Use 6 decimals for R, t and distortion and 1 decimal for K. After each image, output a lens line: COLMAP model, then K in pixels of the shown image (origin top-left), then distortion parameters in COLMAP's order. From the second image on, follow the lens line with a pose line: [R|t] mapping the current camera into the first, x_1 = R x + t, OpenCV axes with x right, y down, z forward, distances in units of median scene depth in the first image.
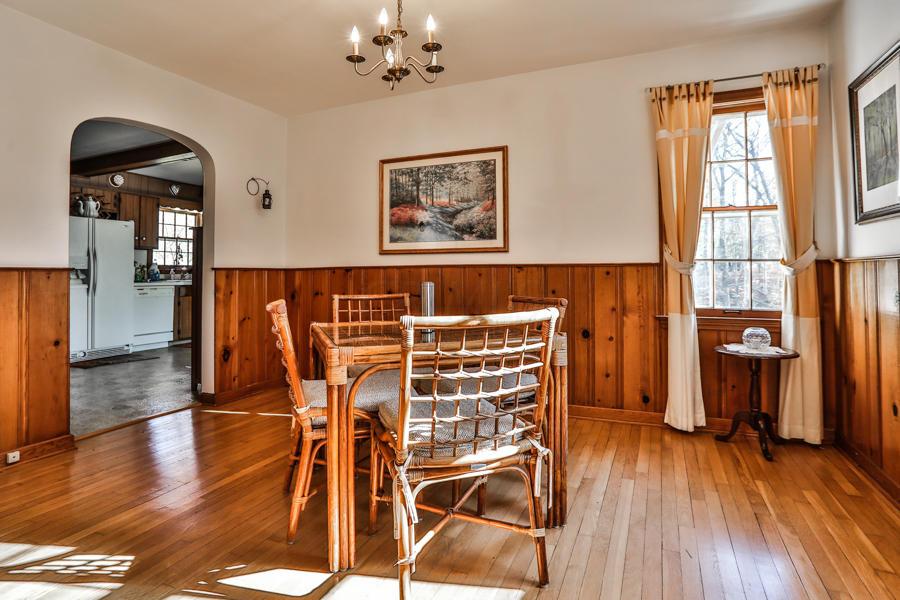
lens RADIAL K [[473.5, 0, 433.6], [0, 473.5, 263.2], [0, 0, 1]] dist [-0.053909, 0.026622]
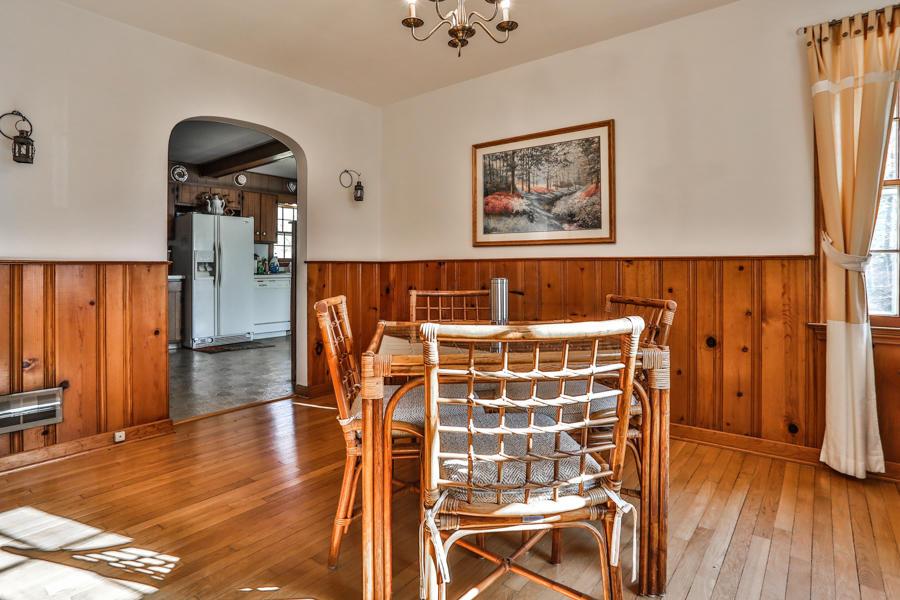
lens RADIAL K [[473.5, 0, 440.4], [0, 473.5, 266.1], [0, 0, 1]] dist [-0.053909, 0.026622]
pose [[0.970857, 0.002999, -0.239642, 0.067060], [0.001974, 0.999788, 0.020509, 0.000348], [0.239653, -0.020384, 0.970645, 0.114216]]
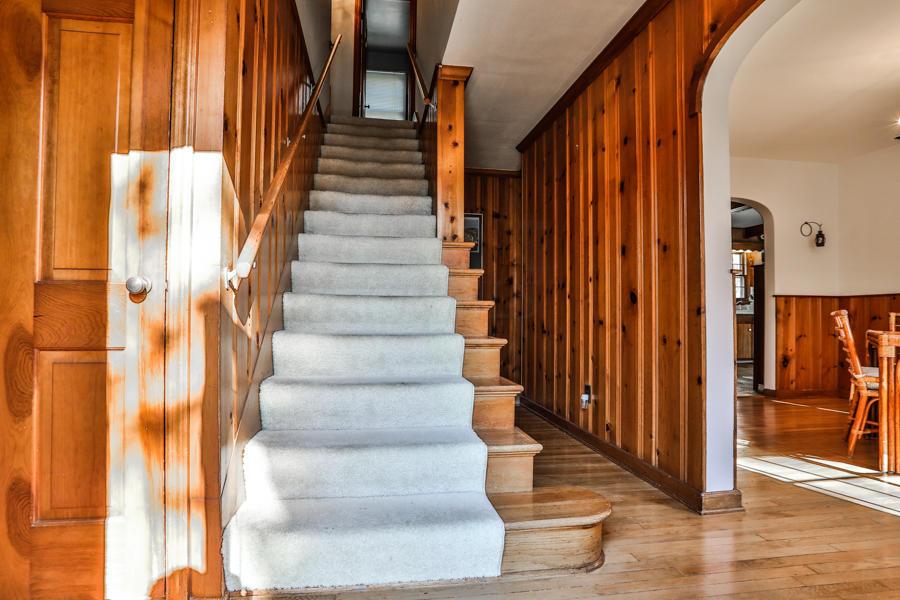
lens RADIAL K [[480.5, 0, 451.4], [0, 480.5, 299.0], [0, 0, 1]] dist [-0.022670, 0.002778]
pose [[0.558964, -0.010452, -0.829126, 0.178679], [0.007330, 0.999944, -0.007664, 0.031673], [0.829160, -0.001794, 0.559009, -0.670933]]
